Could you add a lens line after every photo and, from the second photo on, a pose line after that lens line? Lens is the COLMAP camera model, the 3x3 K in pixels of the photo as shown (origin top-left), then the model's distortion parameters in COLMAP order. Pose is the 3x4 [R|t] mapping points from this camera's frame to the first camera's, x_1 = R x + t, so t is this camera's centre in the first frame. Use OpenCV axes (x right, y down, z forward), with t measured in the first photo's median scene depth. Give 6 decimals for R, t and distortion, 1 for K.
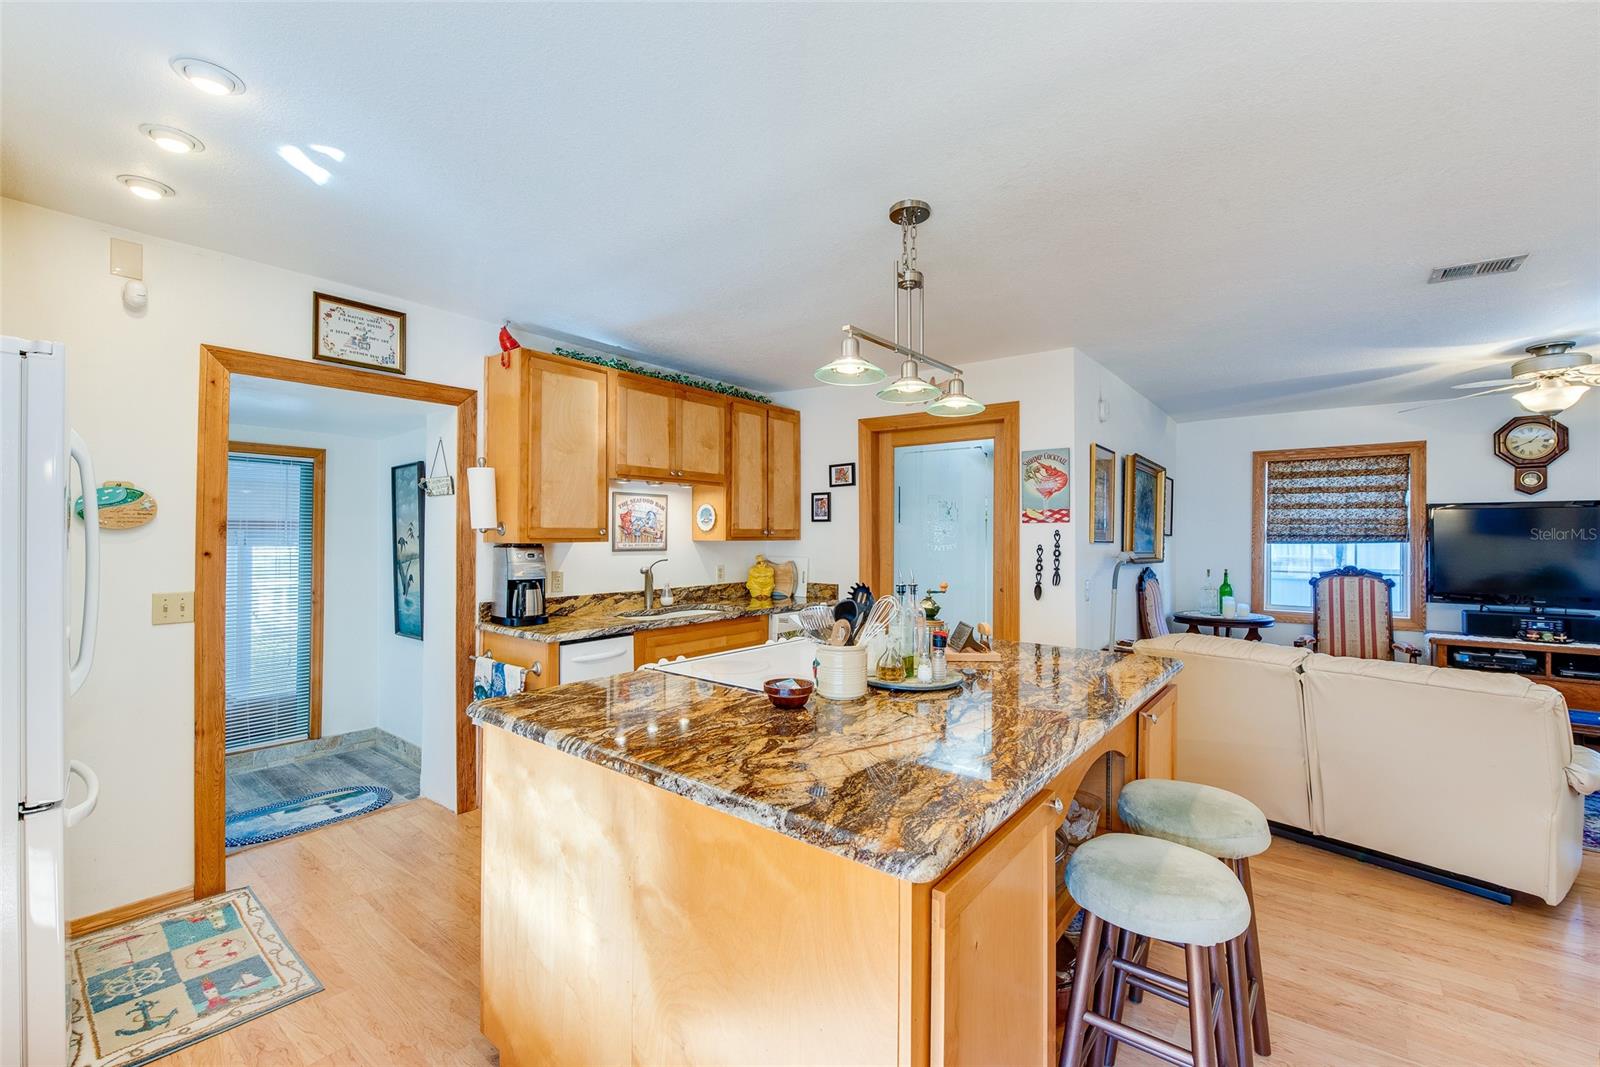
lens RADIAL K [[671.8, 0, 794.6], [0, 671.8, 537.2], [0, 0, 1]] dist [-0.003852, -0.005184]
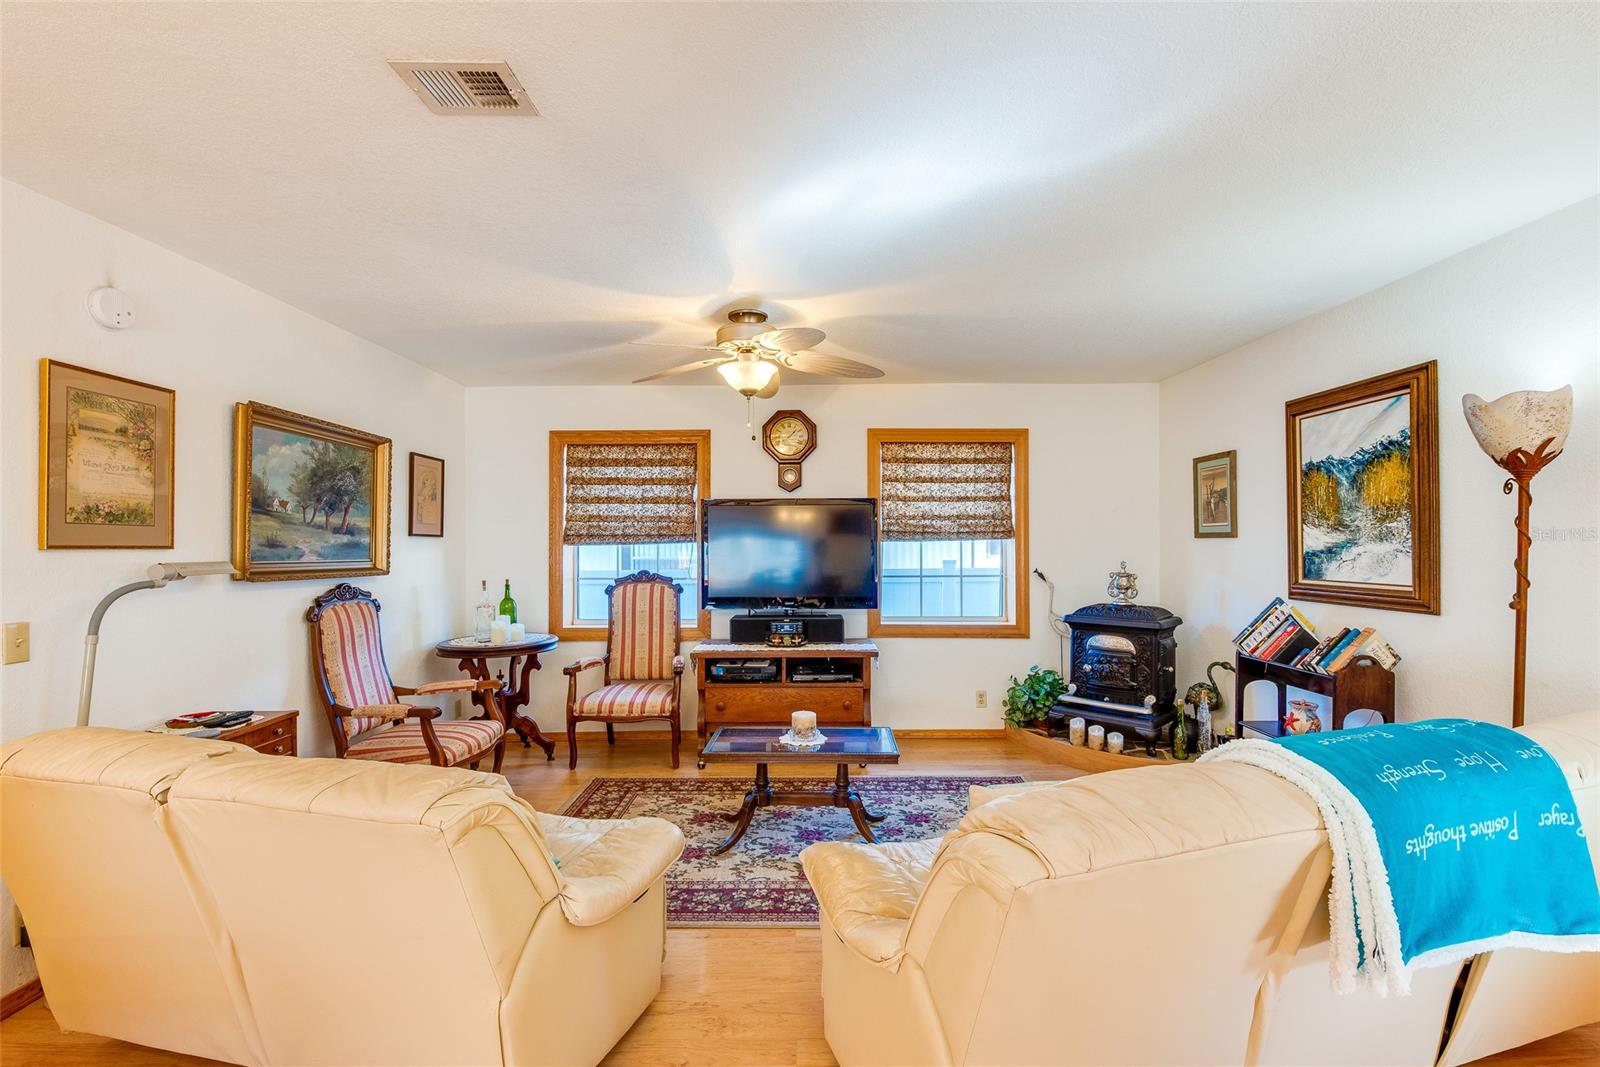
lens RADIAL K [[718.4, 0, 821.4], [0, 718.4, 541.8], [0, 0, 1]] dist [-0.020234, -0.000046]
pose [[0.772289, -0.009164, 0.635206, 0.514357], [0.007655, 0.999958, 0.005118, 0.004010], [-0.635226, 0.000910, 0.772326, 0.173380]]
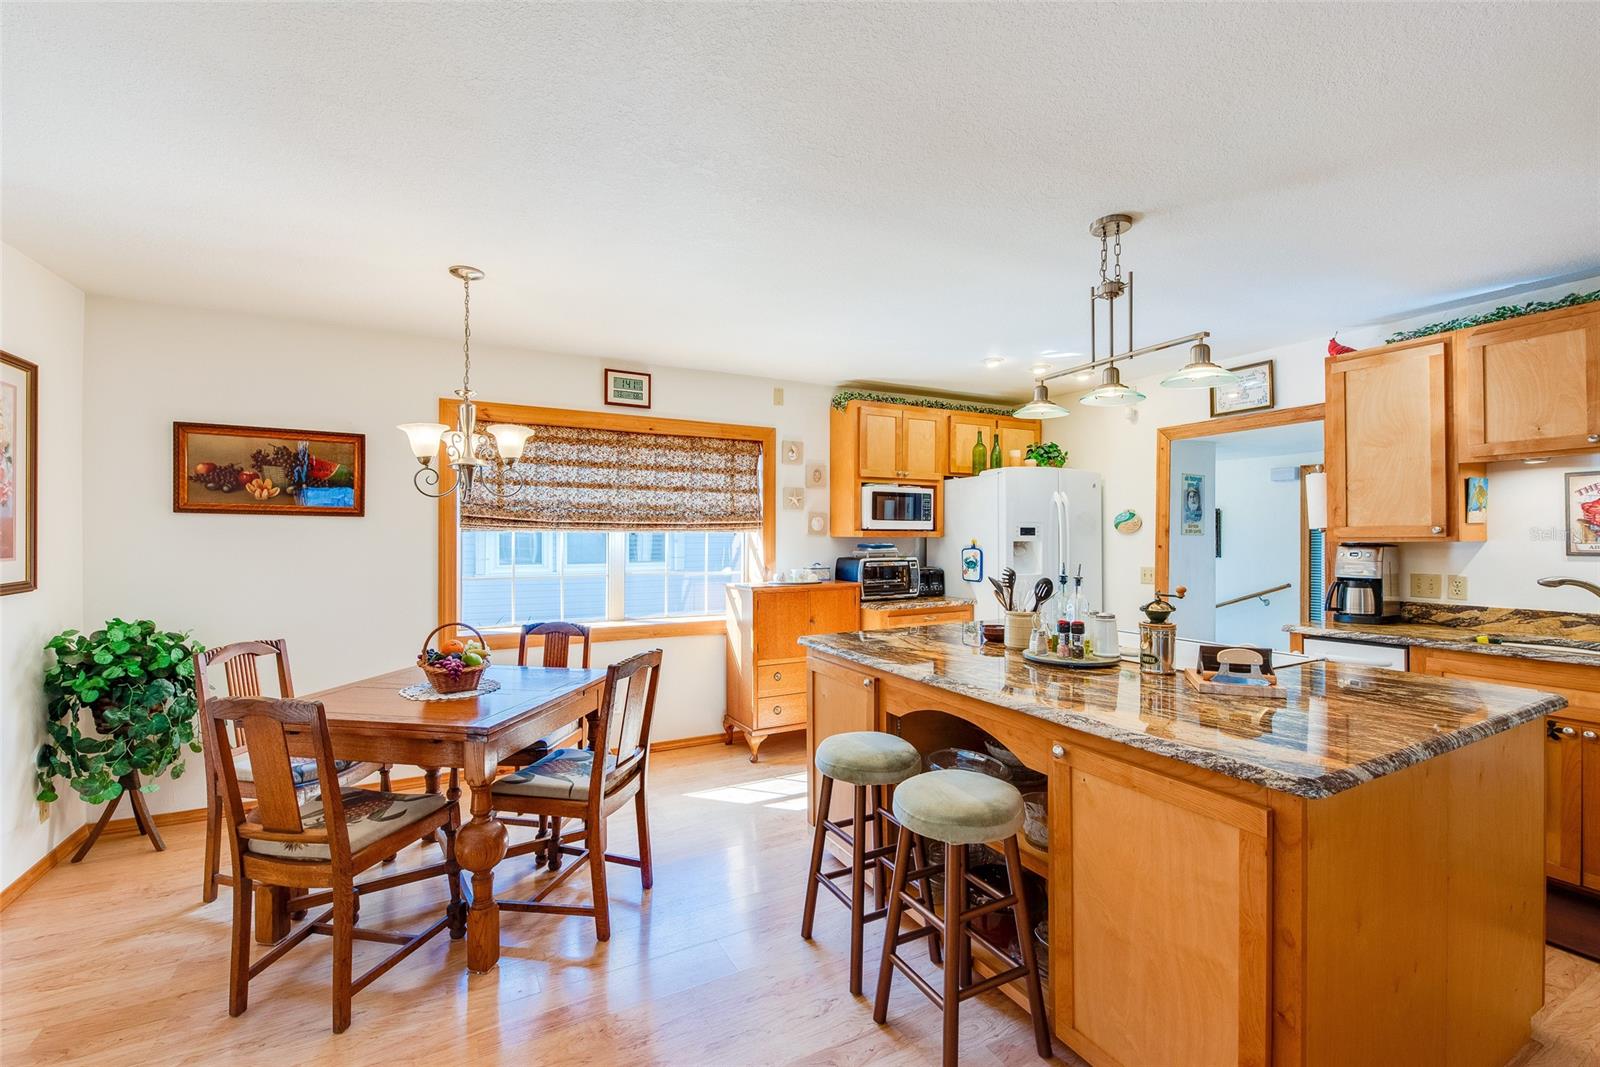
lens RADIAL K [[669.4, 0, 796.2], [0, 669.4, 533.7], [0, 0, 1]] dist [-0.001146, -0.004601]
pose [[-0.395969, -0.006820, -0.918238, 0.668145], [0.000907, 0.999969, -0.007818, 0.002491], [0.918263, -0.003929, -0.395951, 0.486329]]
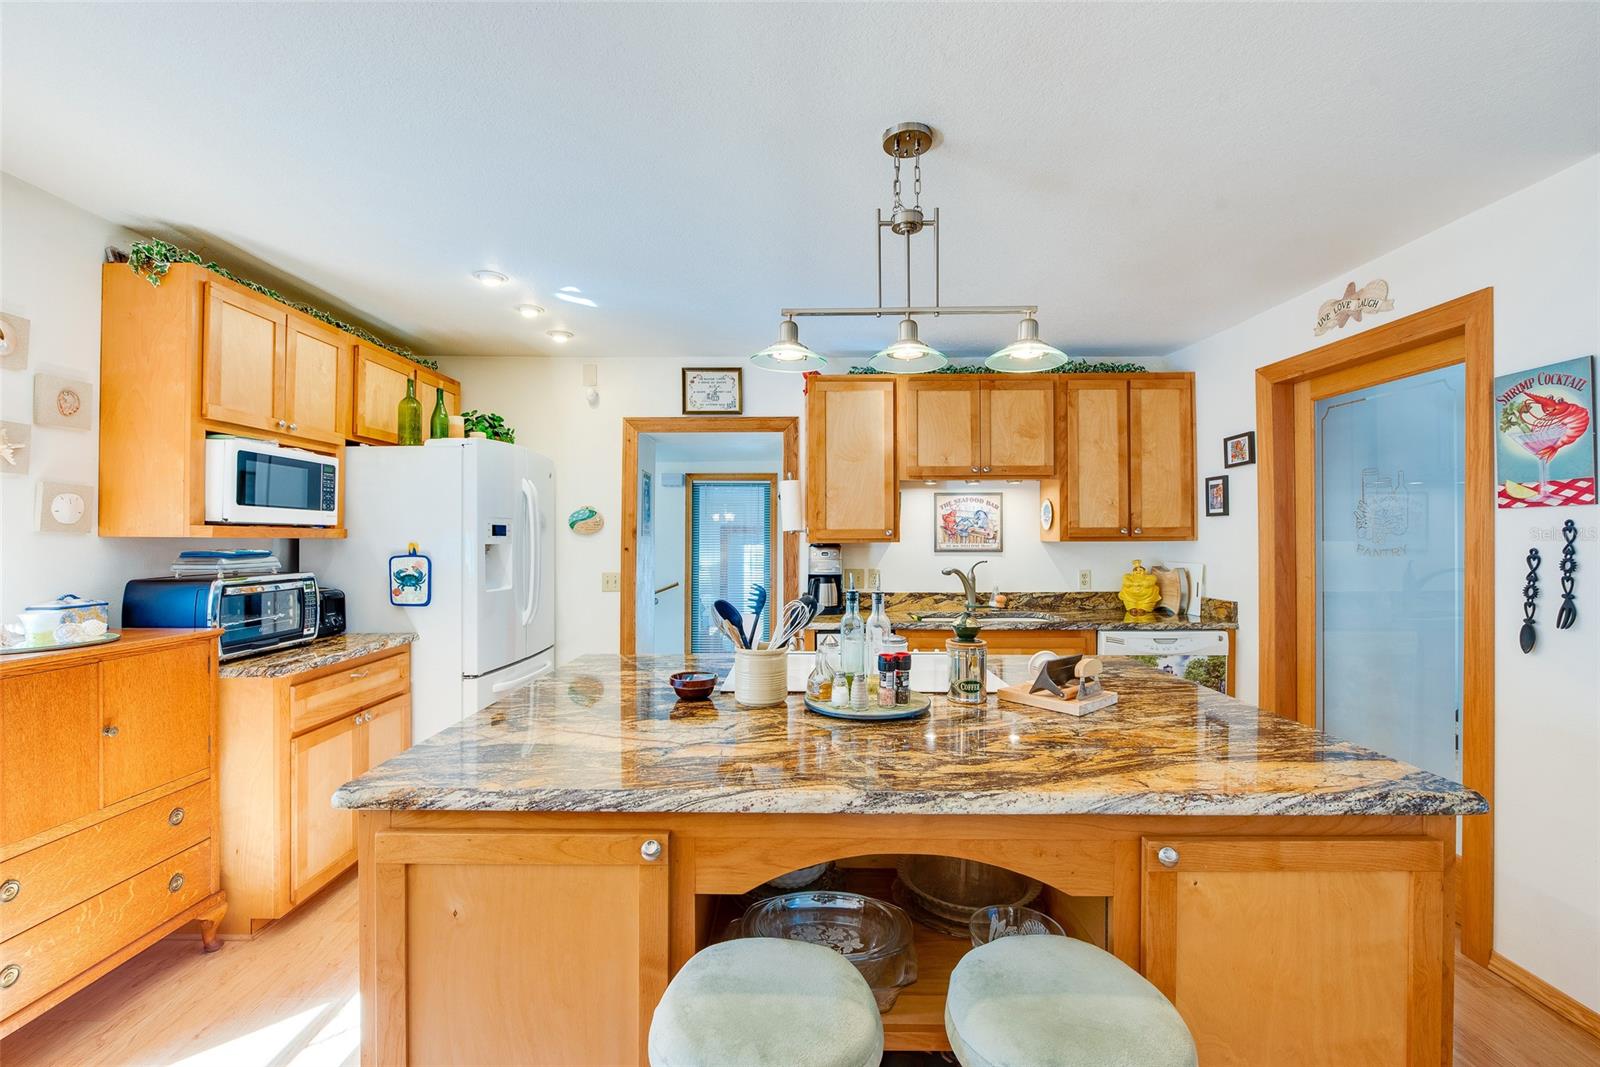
lens RADIAL K [[669.4, 0, 796.2], [0, 669.4, 533.7], [0, 0, 1]] dist [-0.001146, -0.004601]
pose [[0.621743, -0.008810, -0.783172, 0.364487], [0.002440, 0.999954, -0.009312, 0.002521], [0.783218, 0.003878, 0.621736, 0.196072]]
